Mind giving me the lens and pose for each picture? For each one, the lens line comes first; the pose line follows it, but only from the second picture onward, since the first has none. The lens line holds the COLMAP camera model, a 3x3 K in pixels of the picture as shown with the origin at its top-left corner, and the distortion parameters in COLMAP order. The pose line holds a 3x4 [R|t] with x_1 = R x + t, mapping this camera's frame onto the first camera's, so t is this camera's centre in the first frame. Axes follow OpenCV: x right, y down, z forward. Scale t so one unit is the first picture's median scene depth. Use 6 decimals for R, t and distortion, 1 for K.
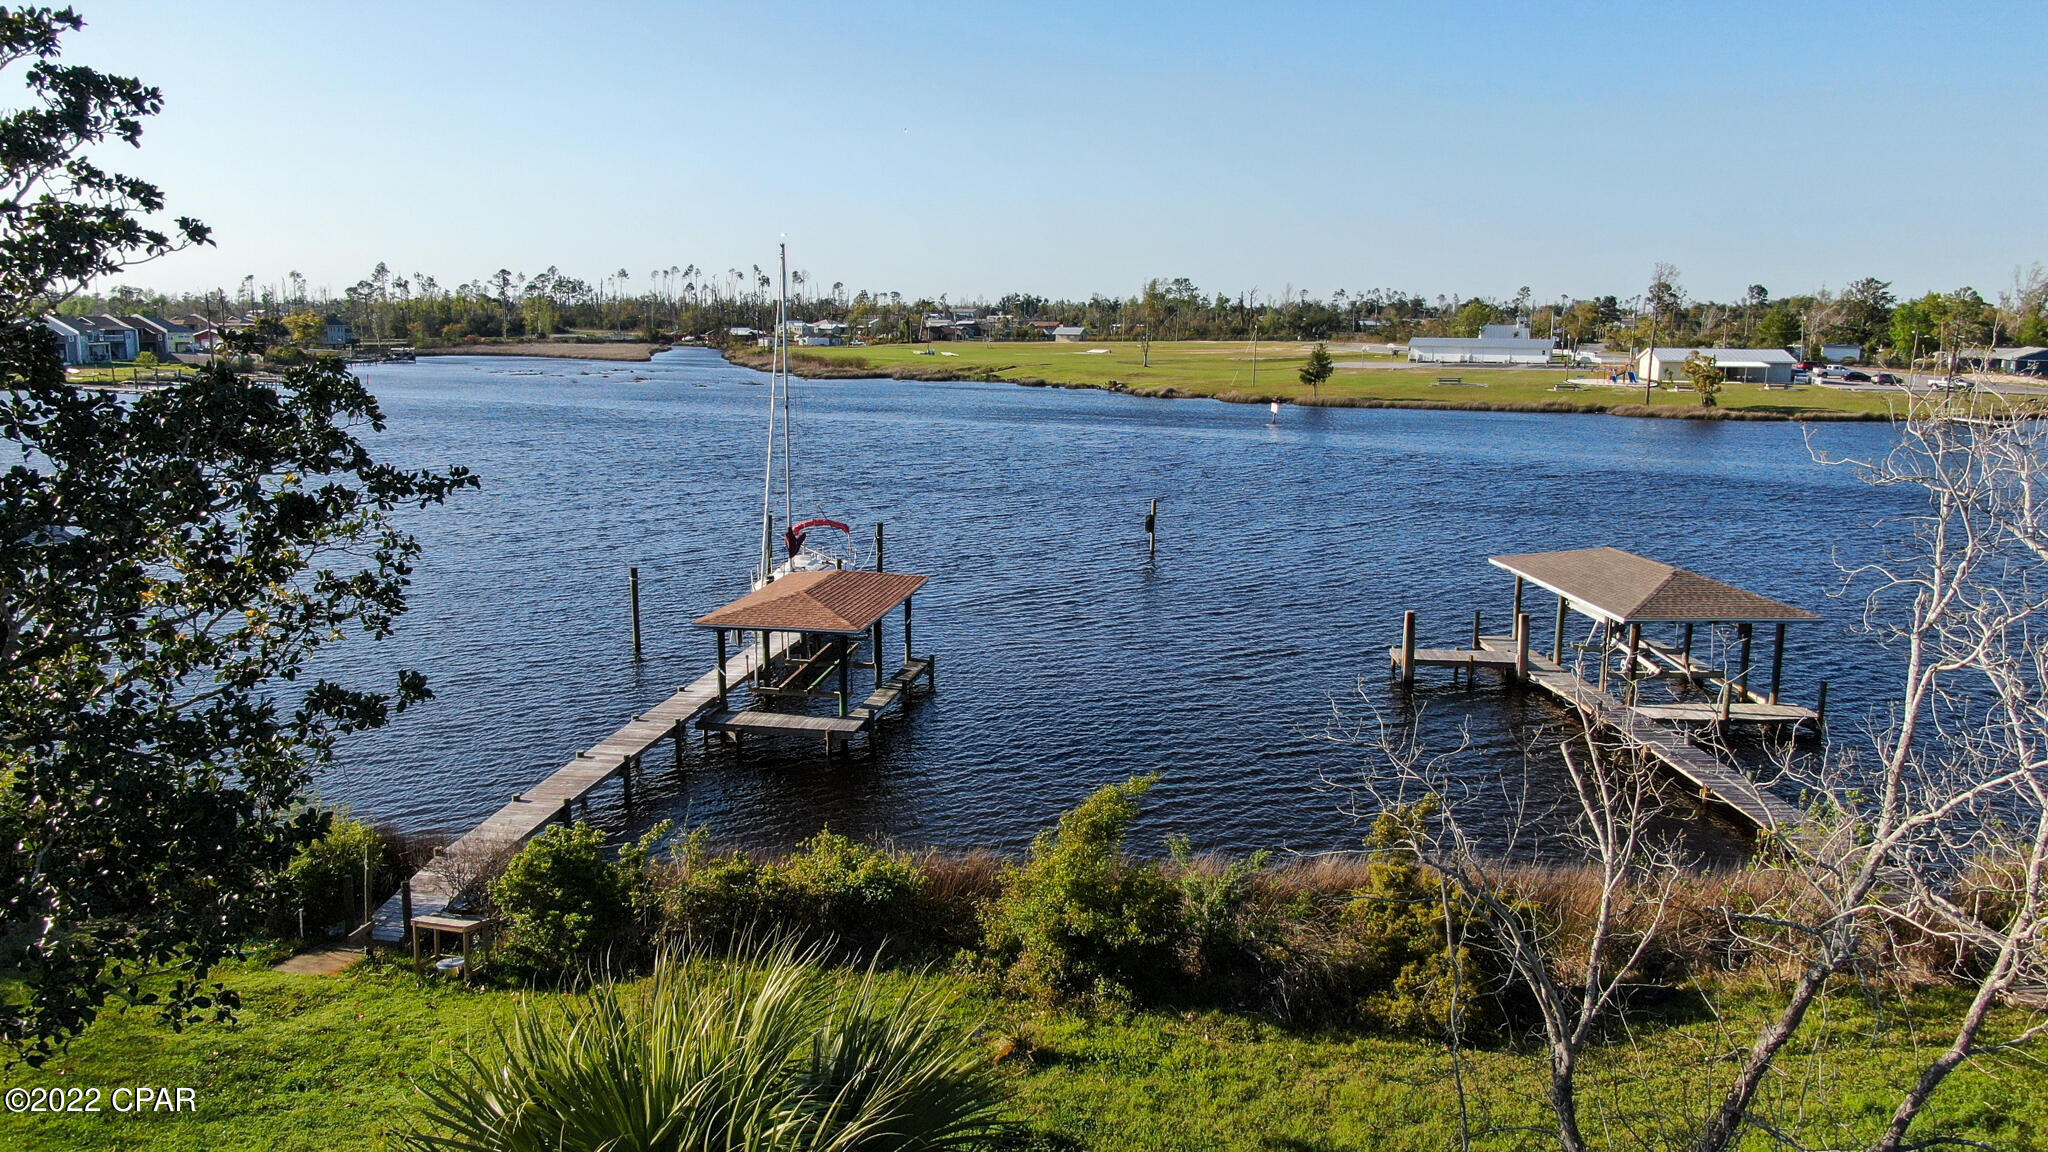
lens RADIAL K [[1476.4, 0, 1024.0], [0, 1476.4, 576.0], [0, 0, 1]] dist [-0.015358, -0.000915]
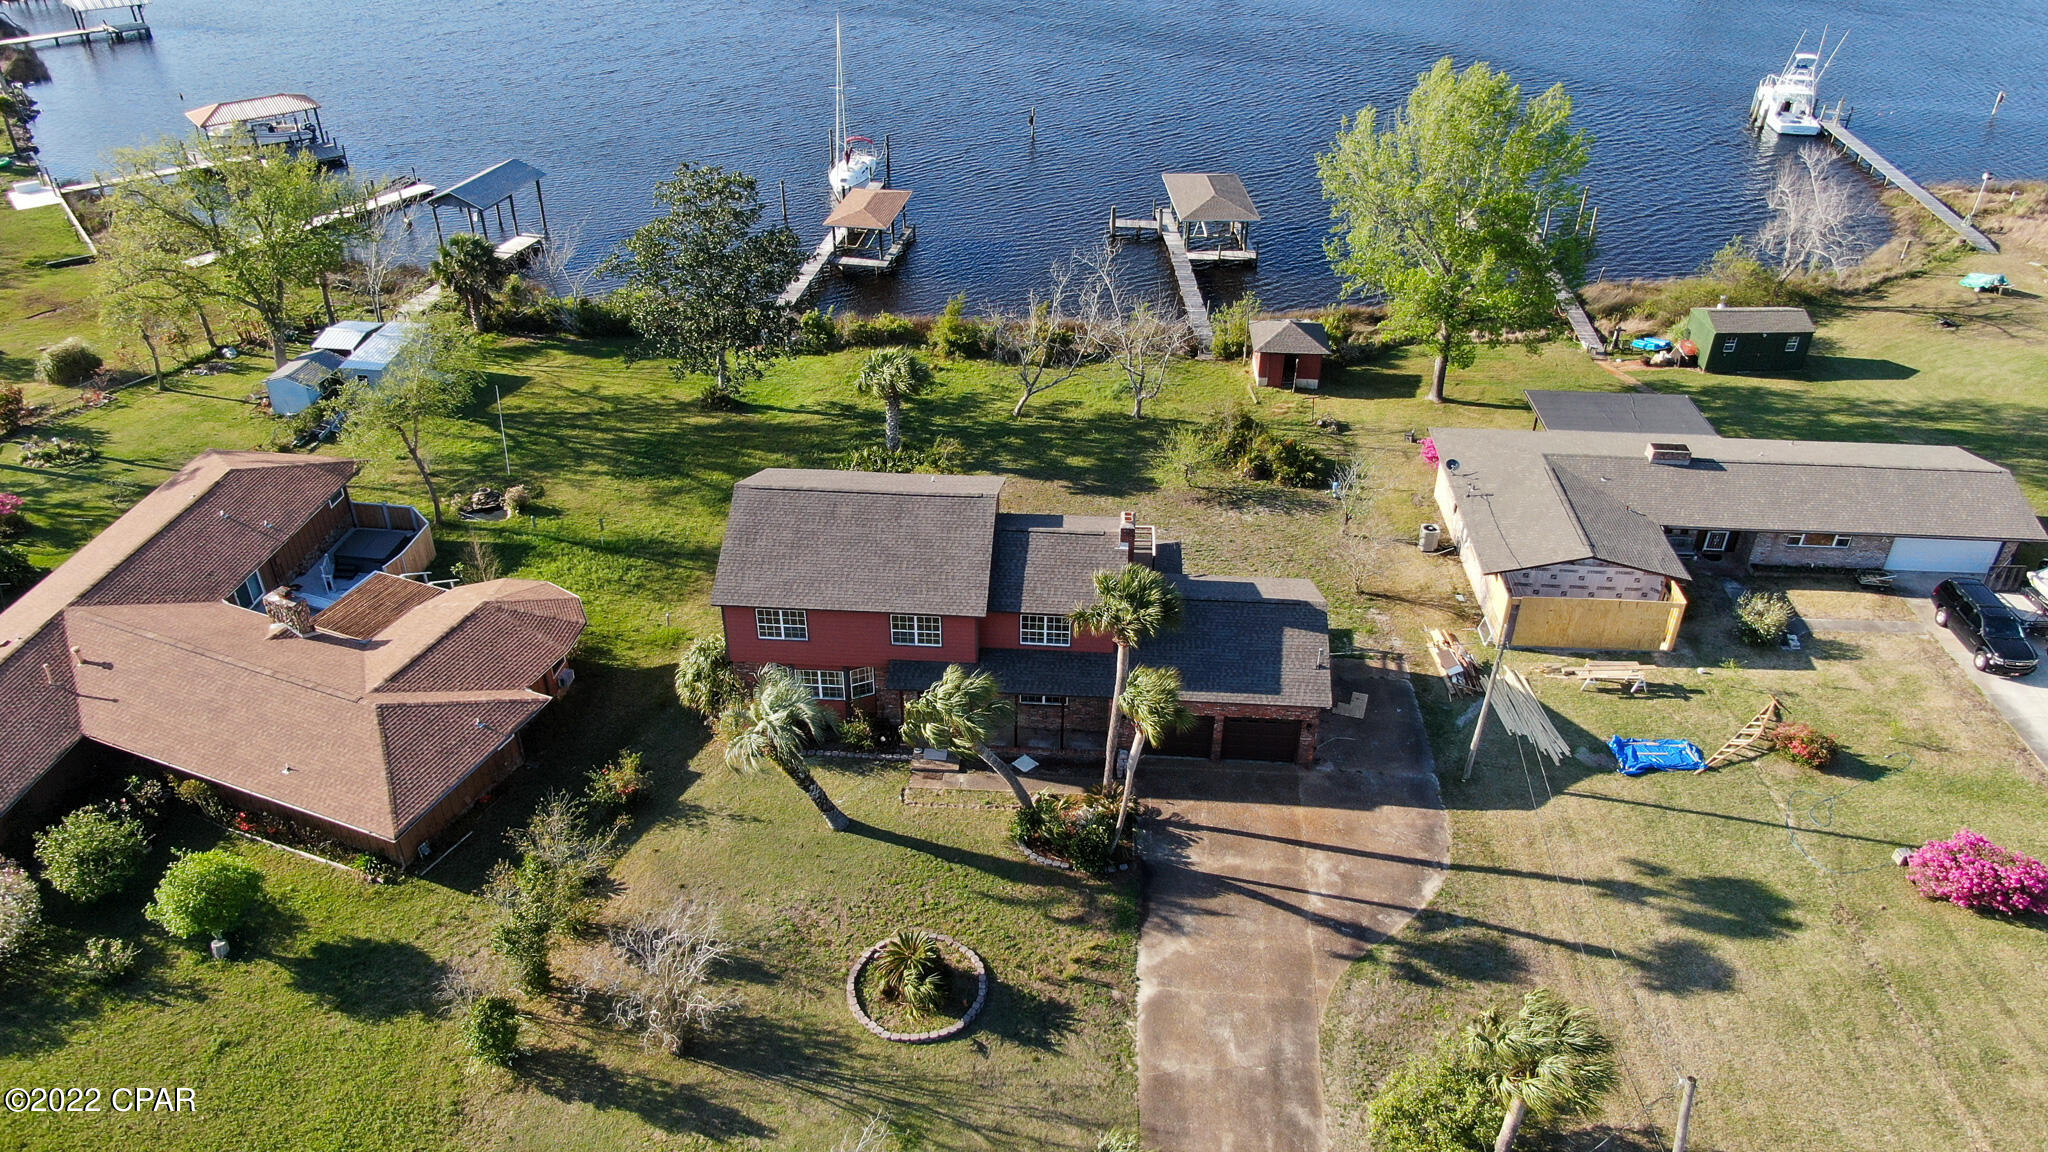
lens RADIAL K [[1476.4, 0, 1024.0], [0, 1476.4, 576.0], [0, 0, 1]] dist [-0.015358, -0.000915]
pose [[0.999997, -0.000863, 0.002228, 0.017838], [-0.000073, 0.920942, 0.389699, -0.057500], [-0.002388, -0.389698, 0.920940, -0.231631]]
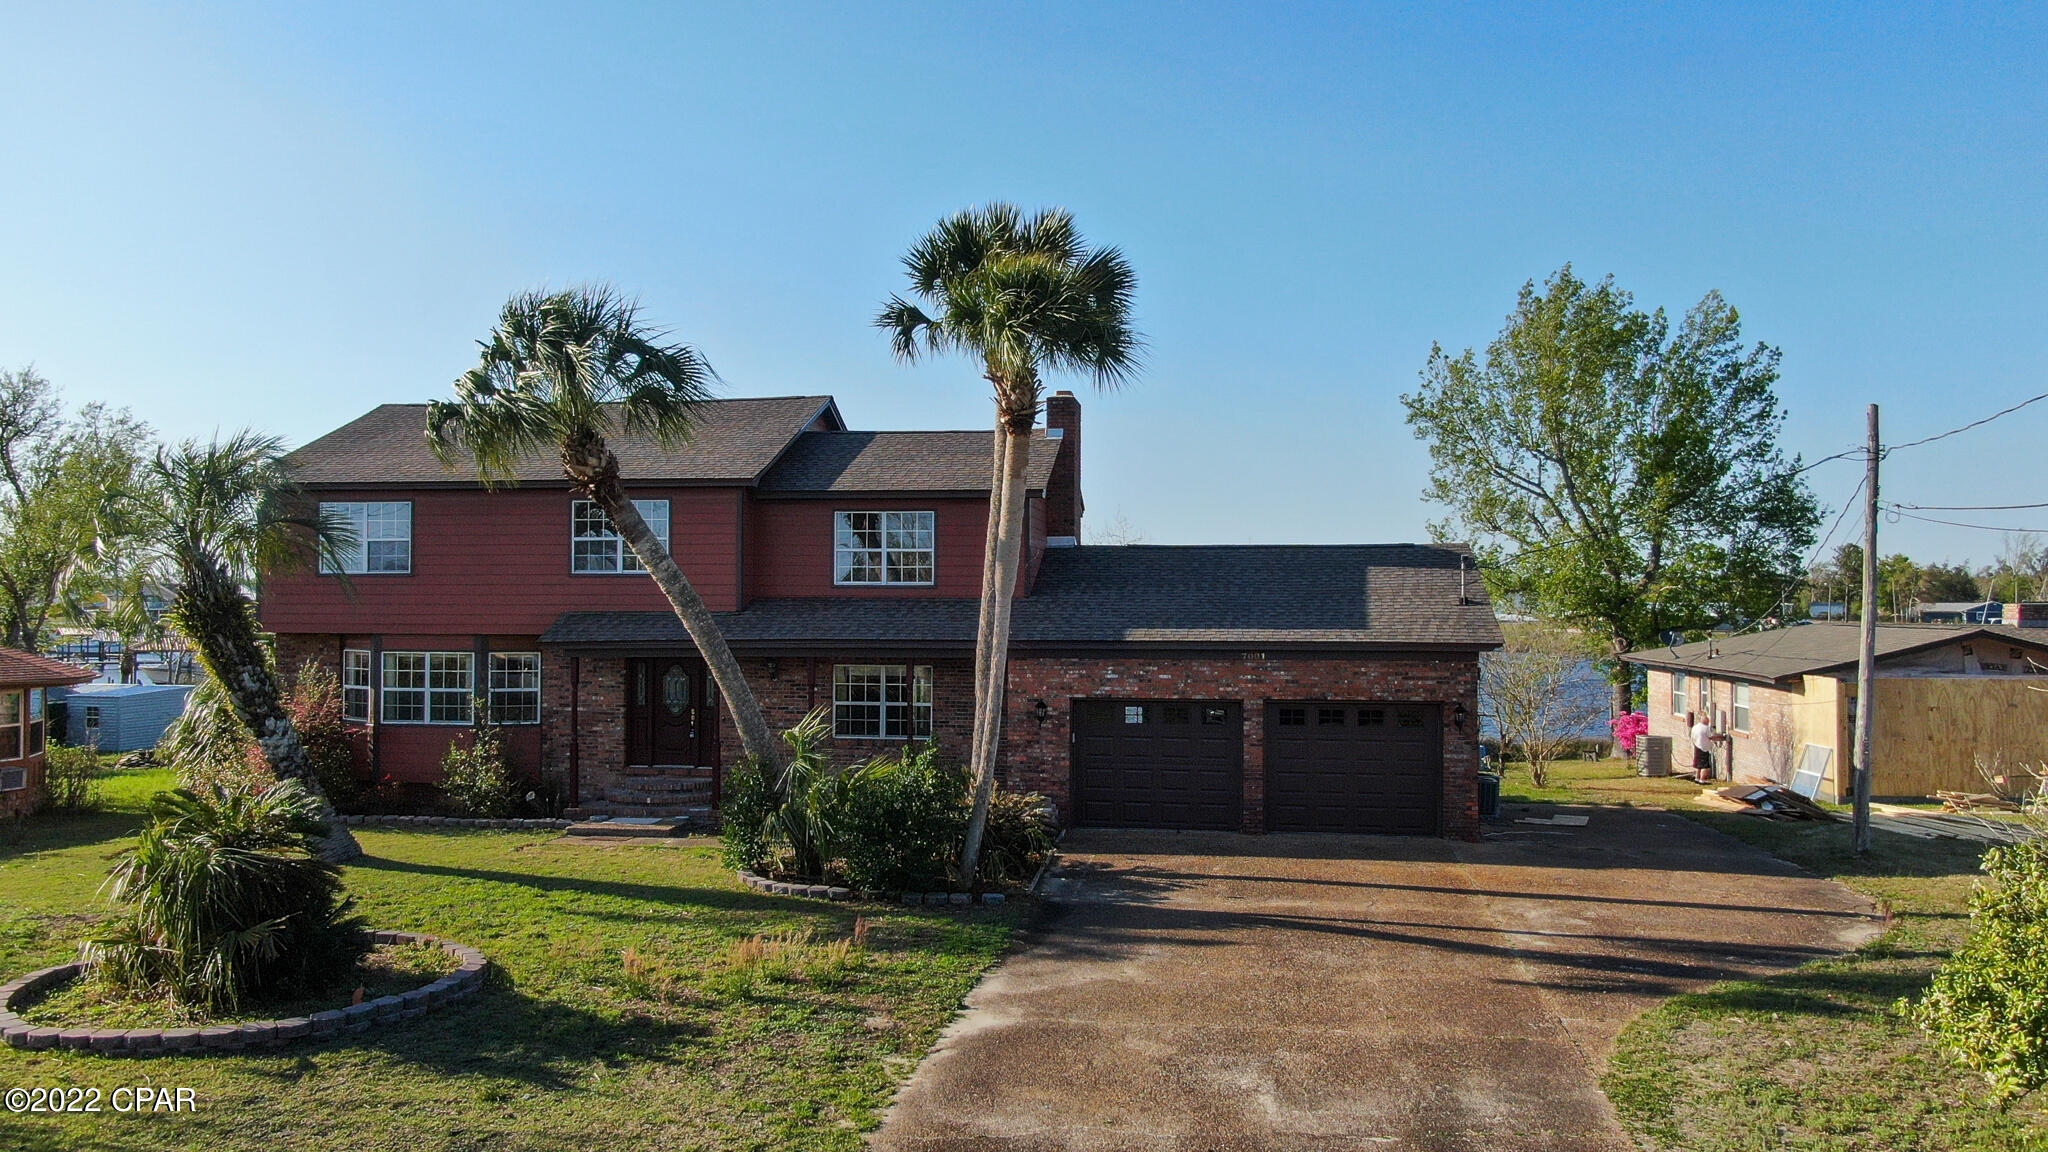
lens RADIAL K [[1511.1, 0, 1024.0], [0, 1511.1, 576.0], [0, 0, 1]] dist [-0.008564, -0.003529]
pose [[0.997347, -0.005984, -0.072548, 0.036120], [-0.007837, 0.981994, -0.188748, 0.039954], [0.072371, 0.188816, 0.979342, -0.153297]]
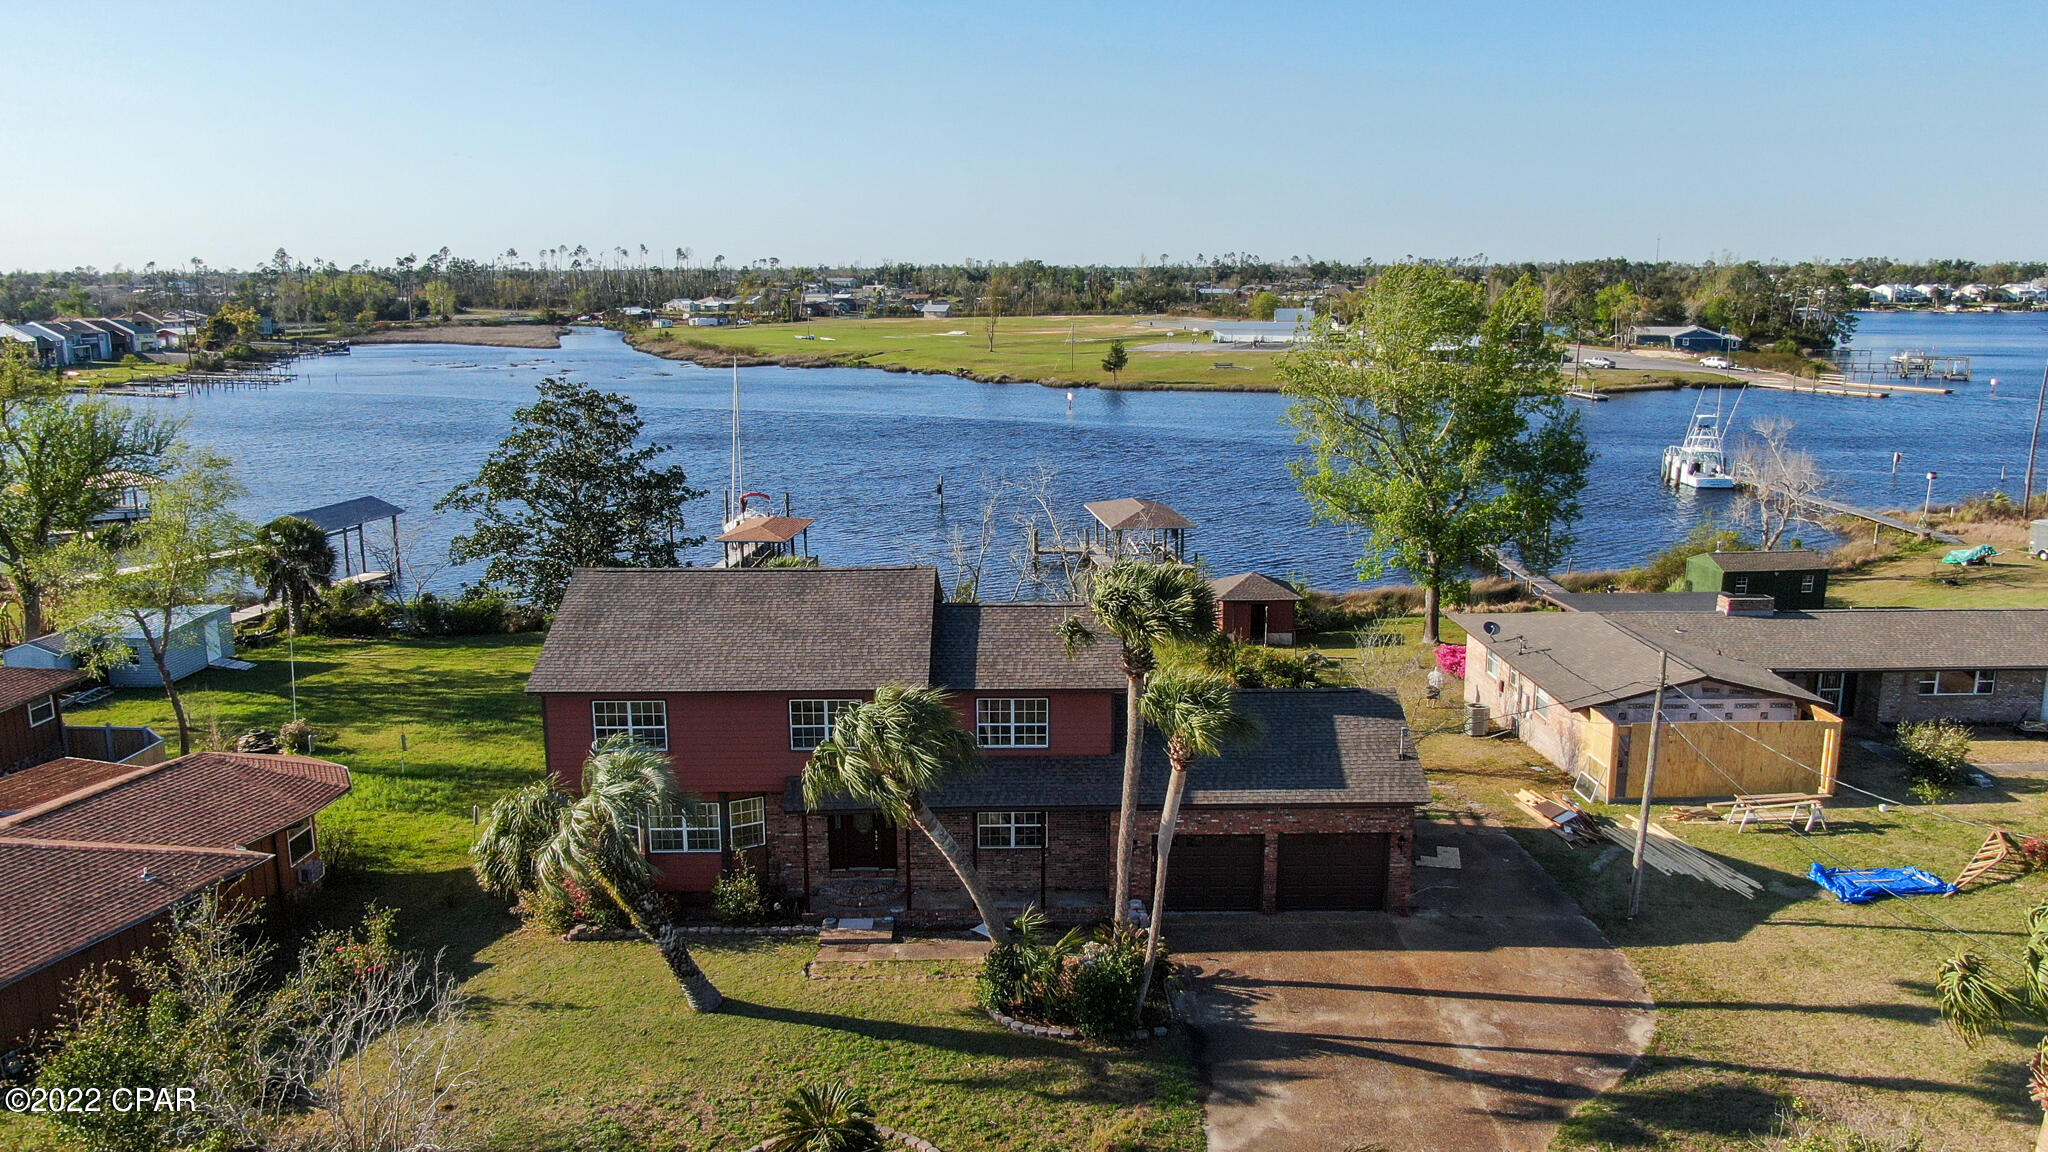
lens RADIAL K [[1476.4, 0, 1024.0], [0, 1476.4, 576.0], [0, 0, 1]] dist [-0.015358, -0.000915]
pose [[0.996775, -0.027946, 0.075225, 0.012568], [0.025692, 0.999196, 0.030765, 0.004083], [-0.076024, -0.028733, 0.996692, -0.192628]]
